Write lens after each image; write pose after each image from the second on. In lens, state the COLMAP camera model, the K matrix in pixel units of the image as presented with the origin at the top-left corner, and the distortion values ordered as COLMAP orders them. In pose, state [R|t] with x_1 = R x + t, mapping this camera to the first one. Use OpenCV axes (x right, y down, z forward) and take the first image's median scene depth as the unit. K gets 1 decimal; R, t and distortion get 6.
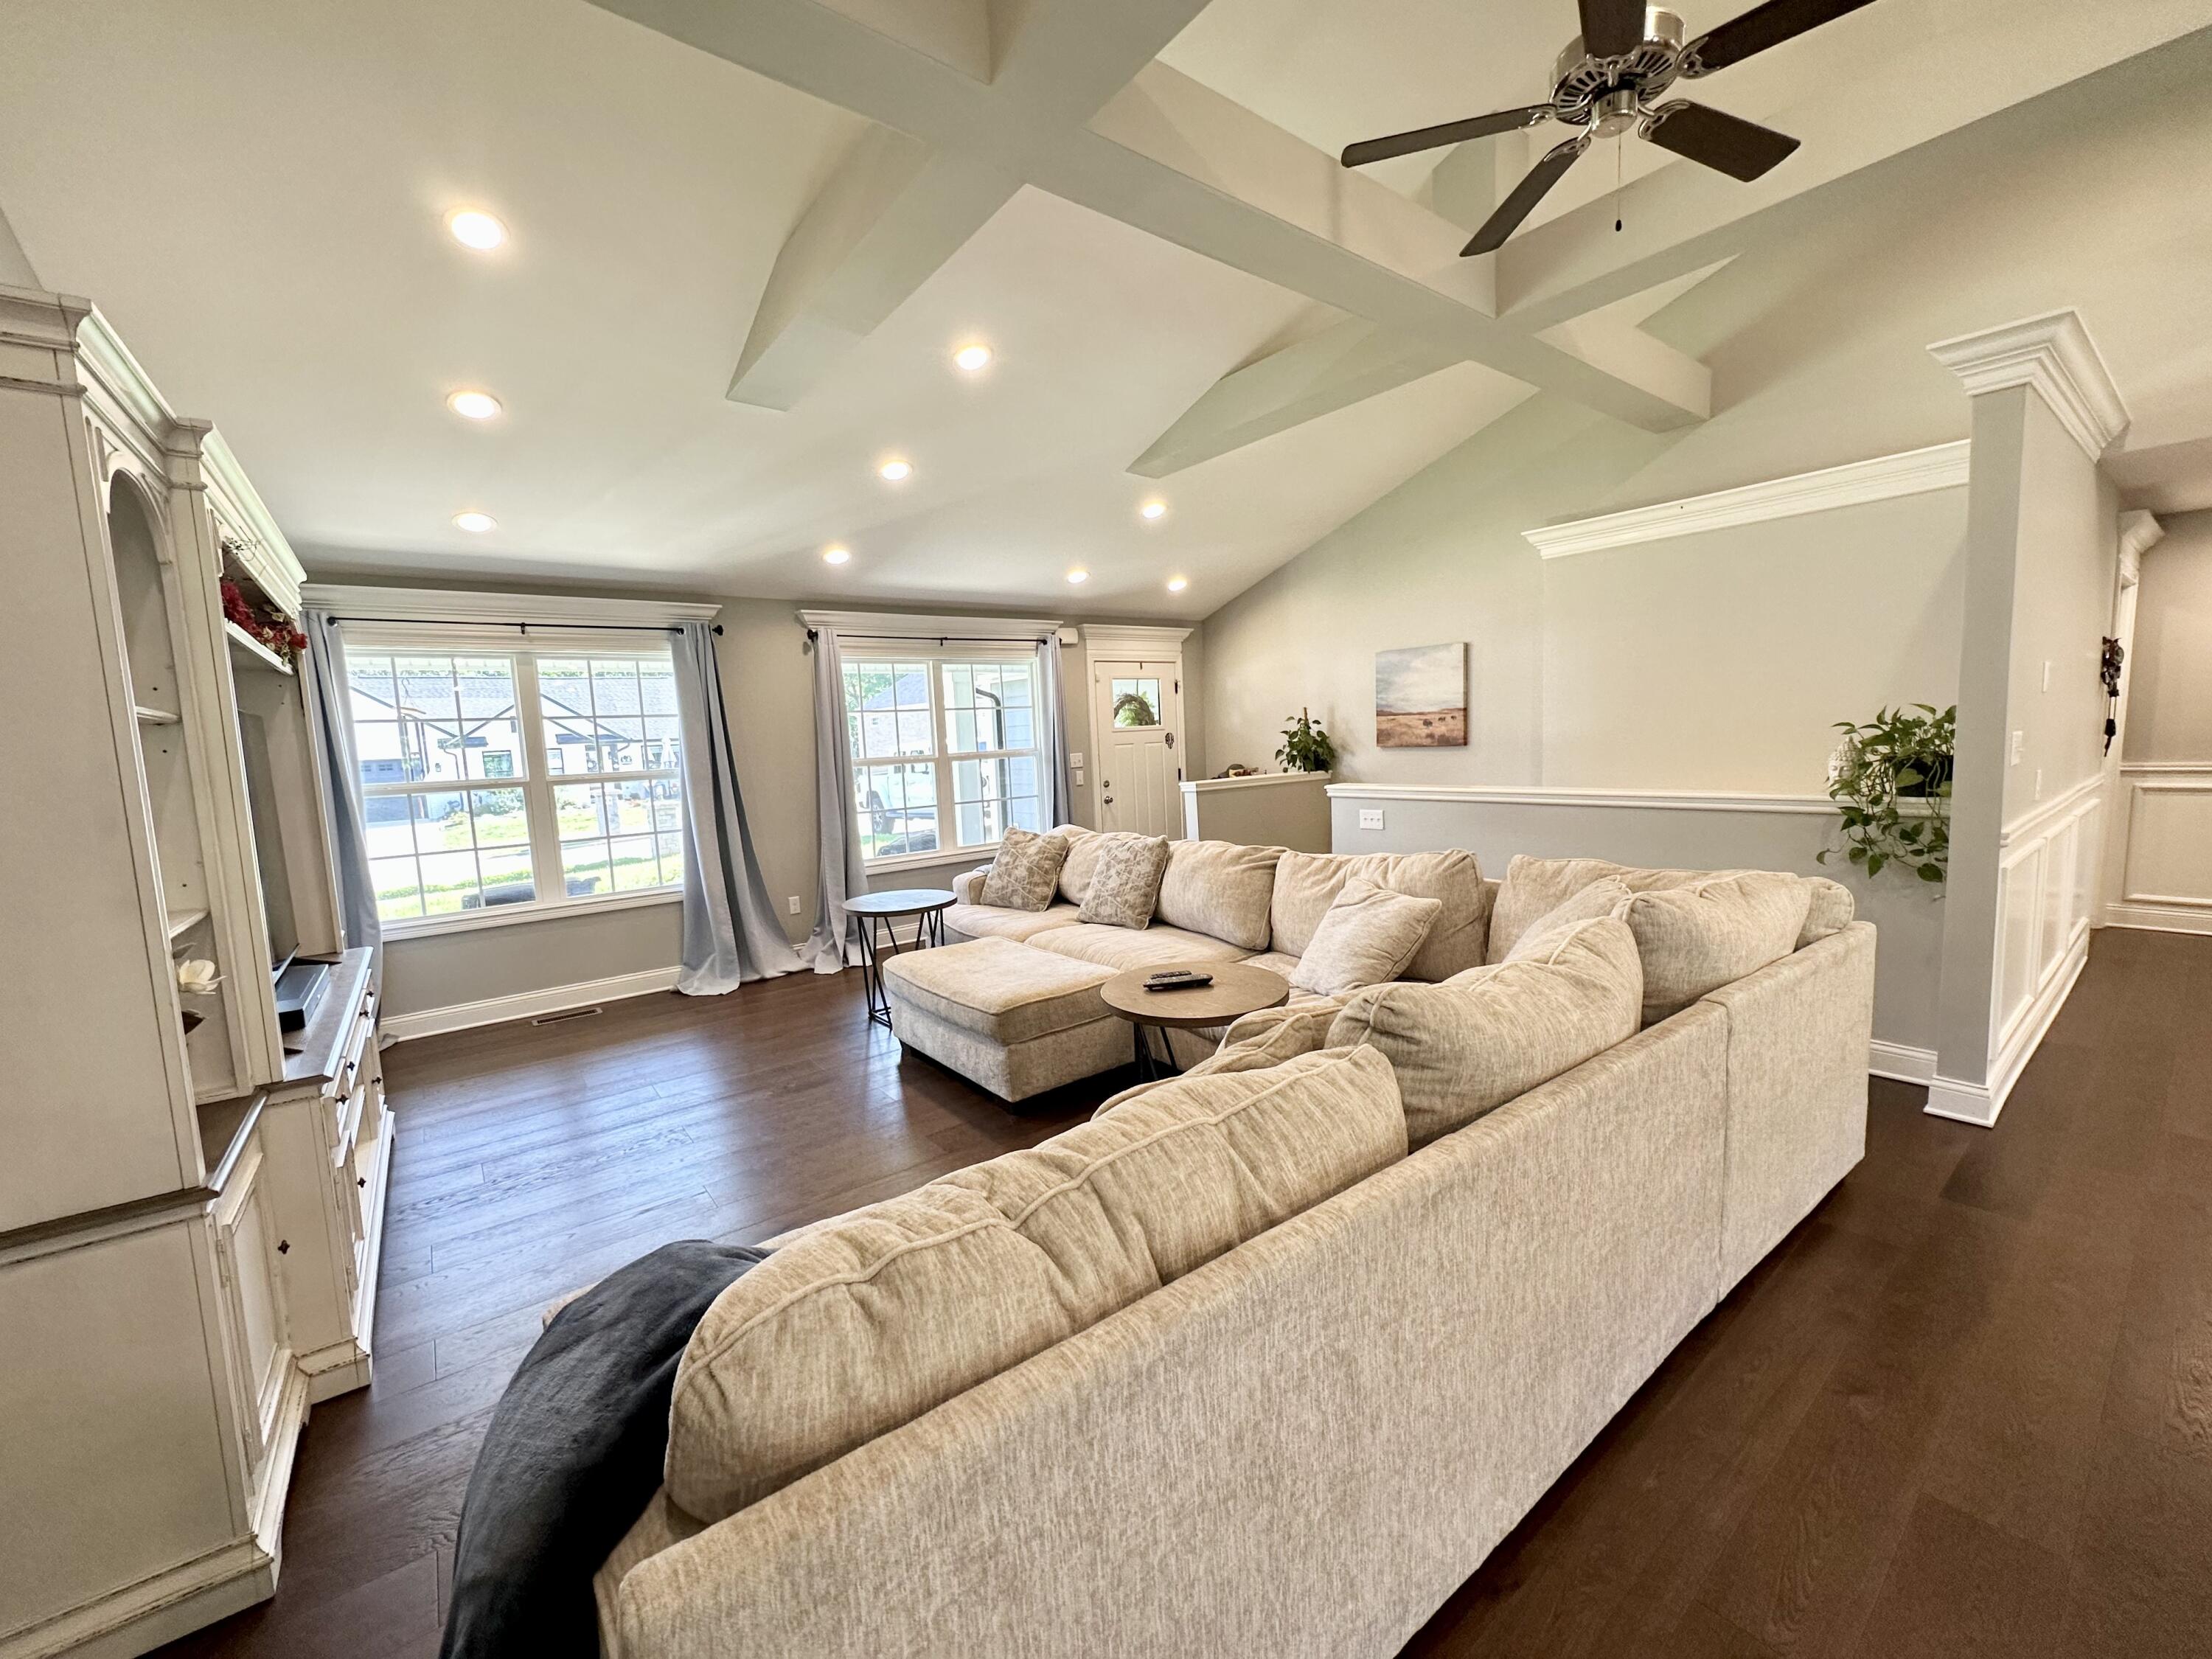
lens RADIAL K [[885.9, 0, 1106.1], [0, 885.9, 830.2], [0, 0, 1]] dist [-0.000533, 0.000506]
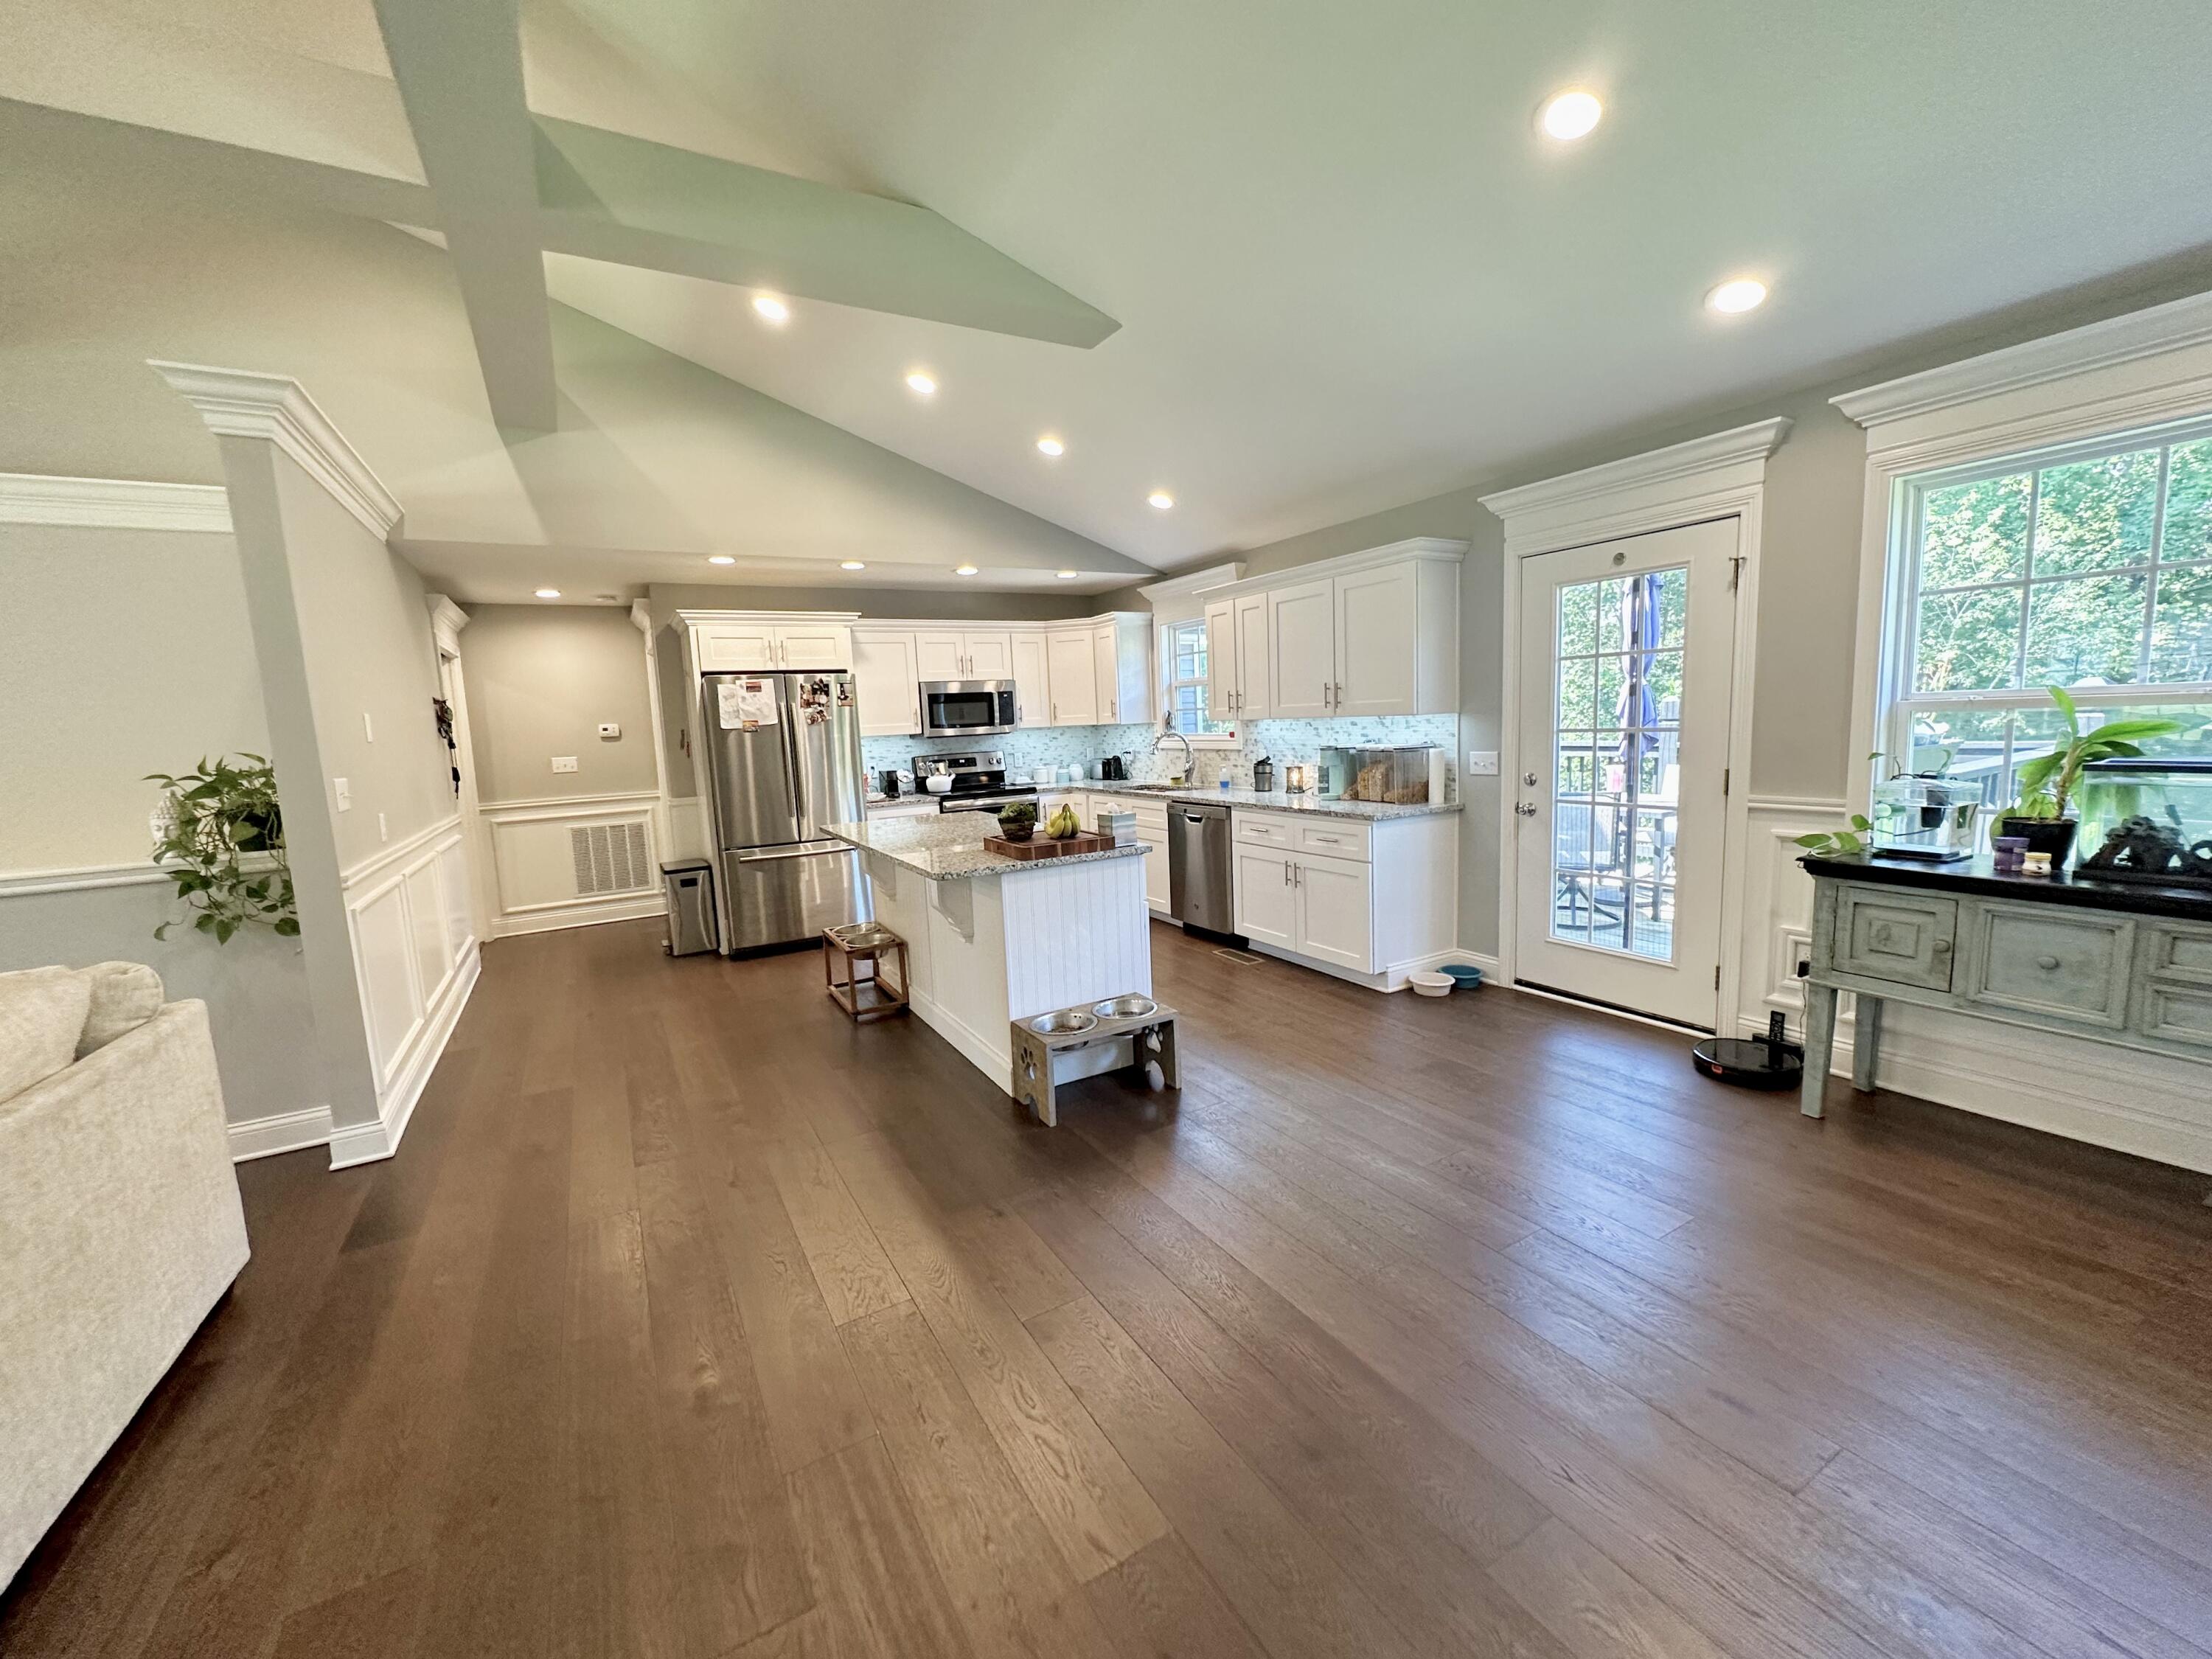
lens RADIAL K [[885.9, 0, 1106.8], [0, 885.9, 831.2], [0, 0, 1]] dist [-0.000533, 0.000506]
pose [[0.140095, -0.087620, 0.986254, 0.099865], [0.148605, 0.986655, 0.066546, 0.011576], [-0.978923, 0.137240, 0.151246, -0.024699]]
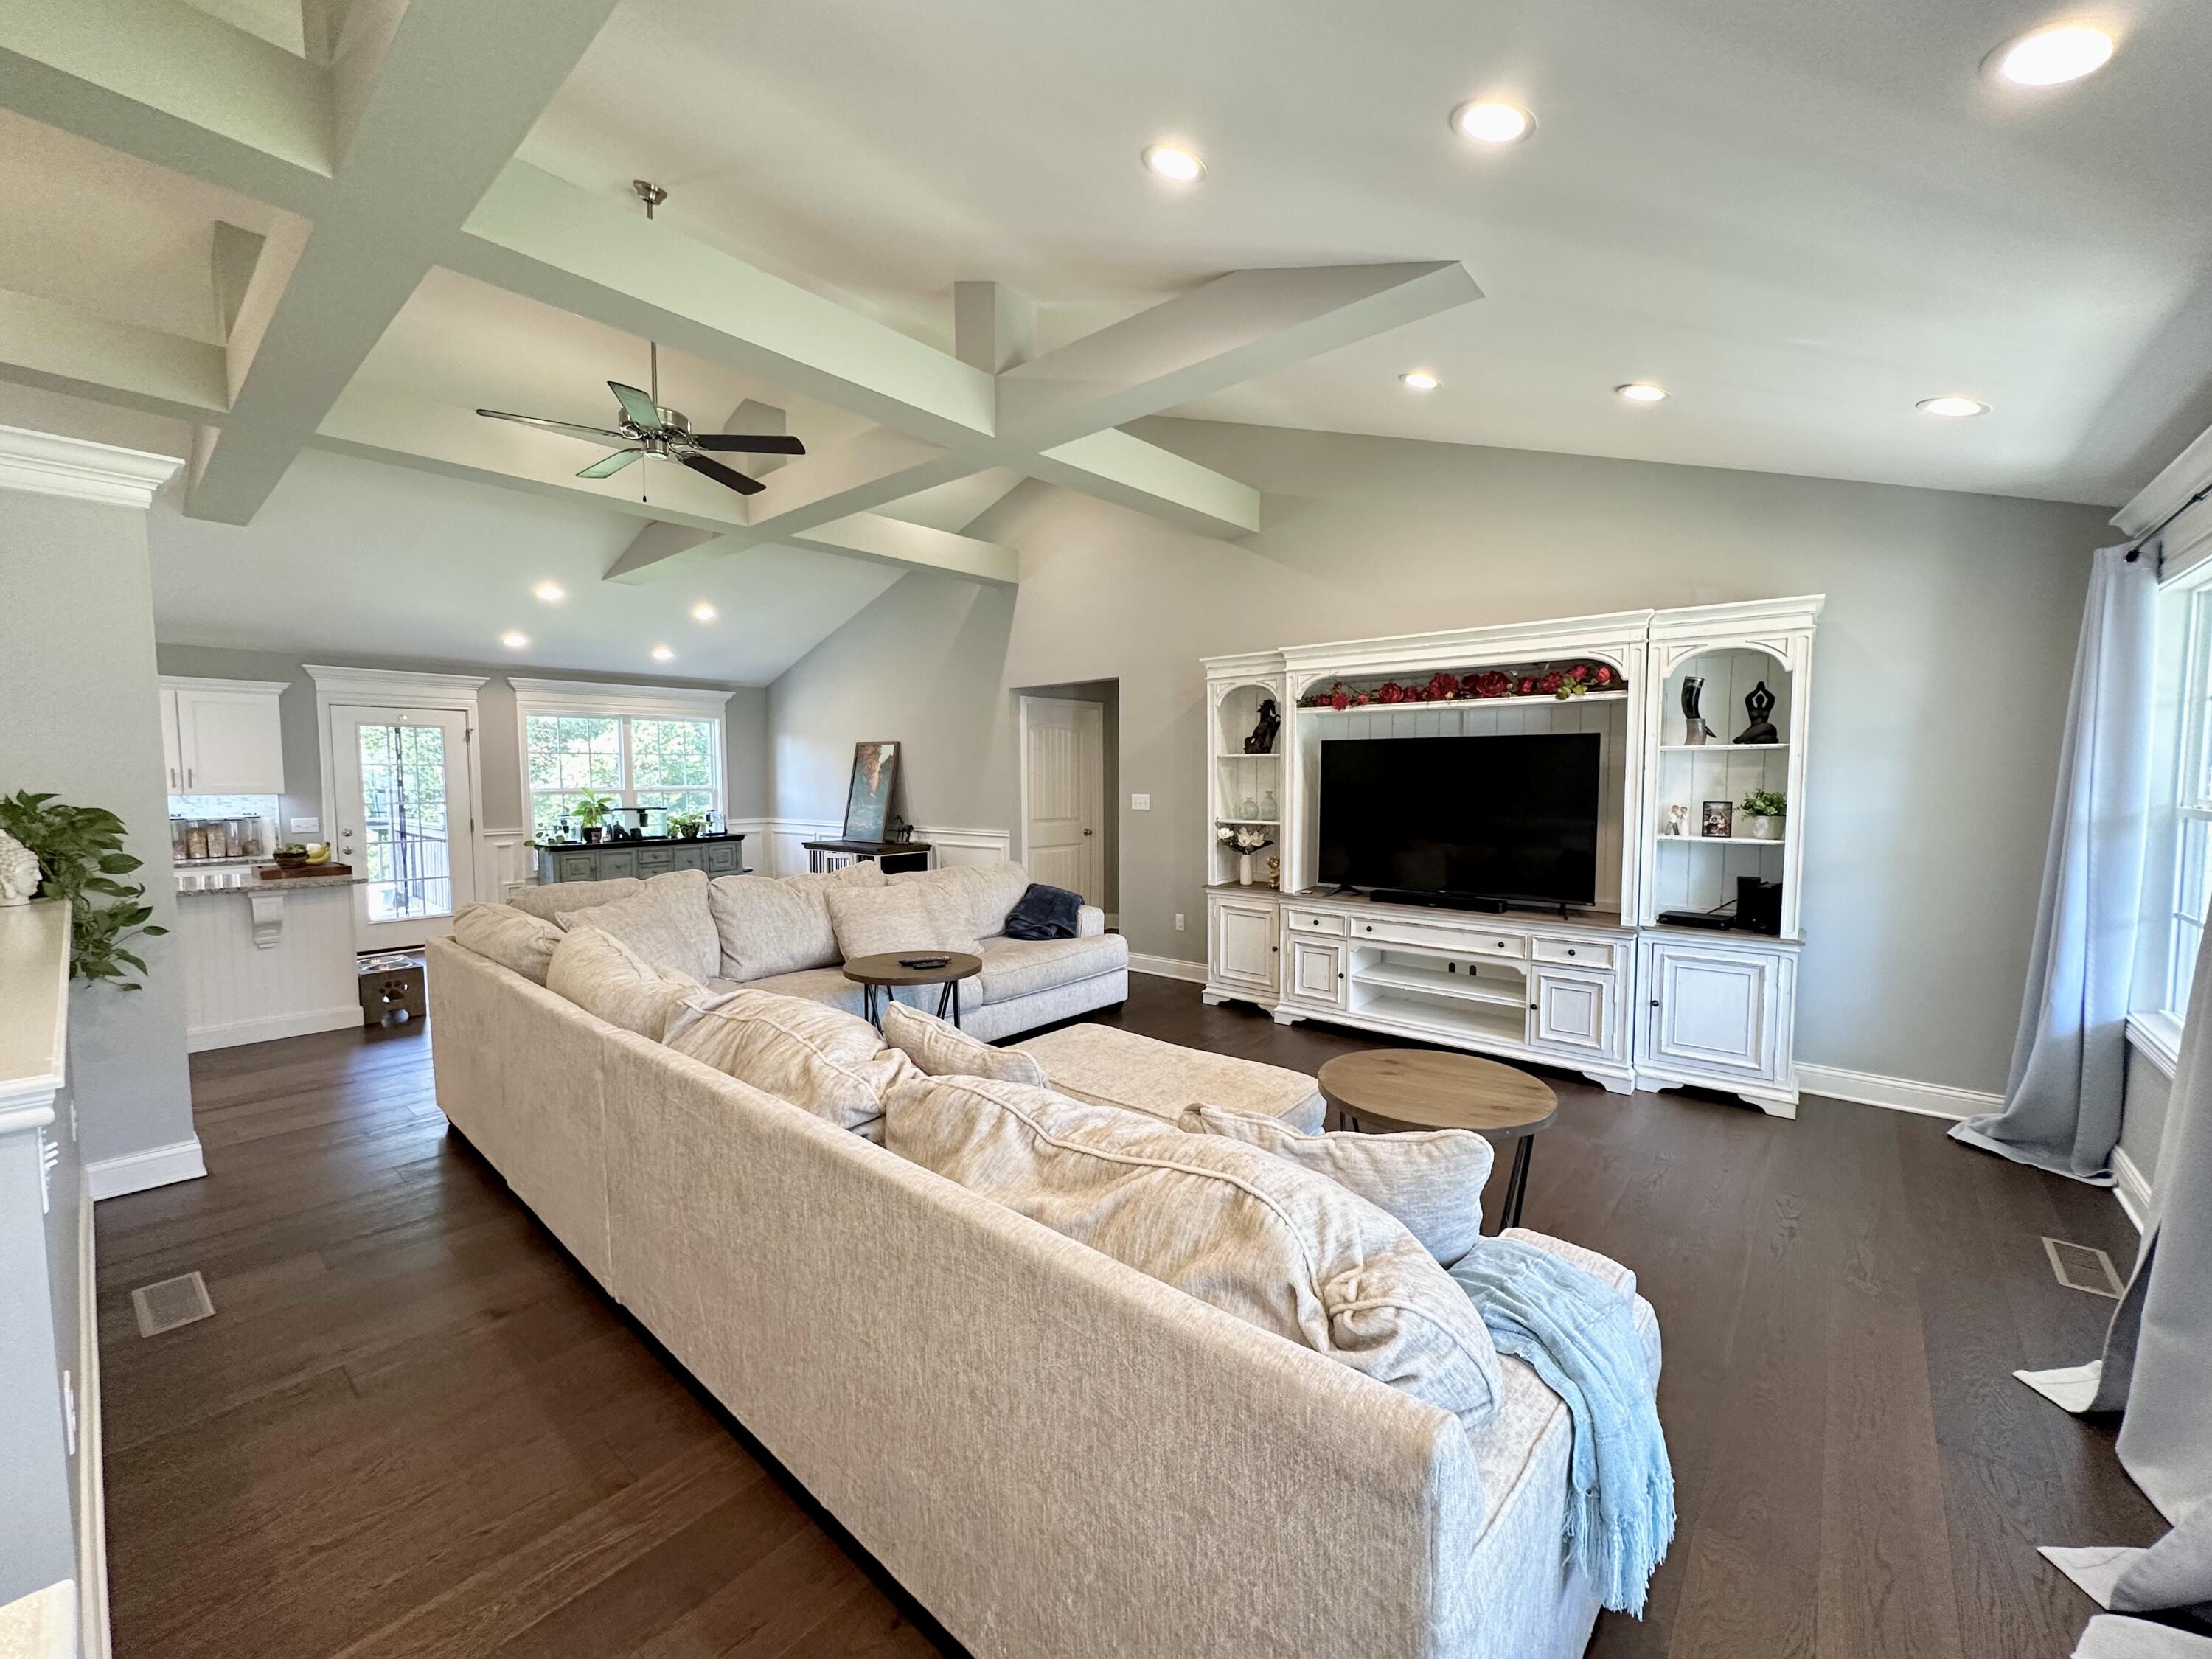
lens RADIAL K [[885.9, 0, 1108.7], [0, 885.9, 827.6], [0, 0, 1]] dist [-0.000533, 0.000506]
pose [[-0.978684, 0.063495, -0.195309, 0.041790], [0.028318, 0.983644, 0.177885, -0.207661], [0.203410, 0.168562, -0.964475, 1.821740]]
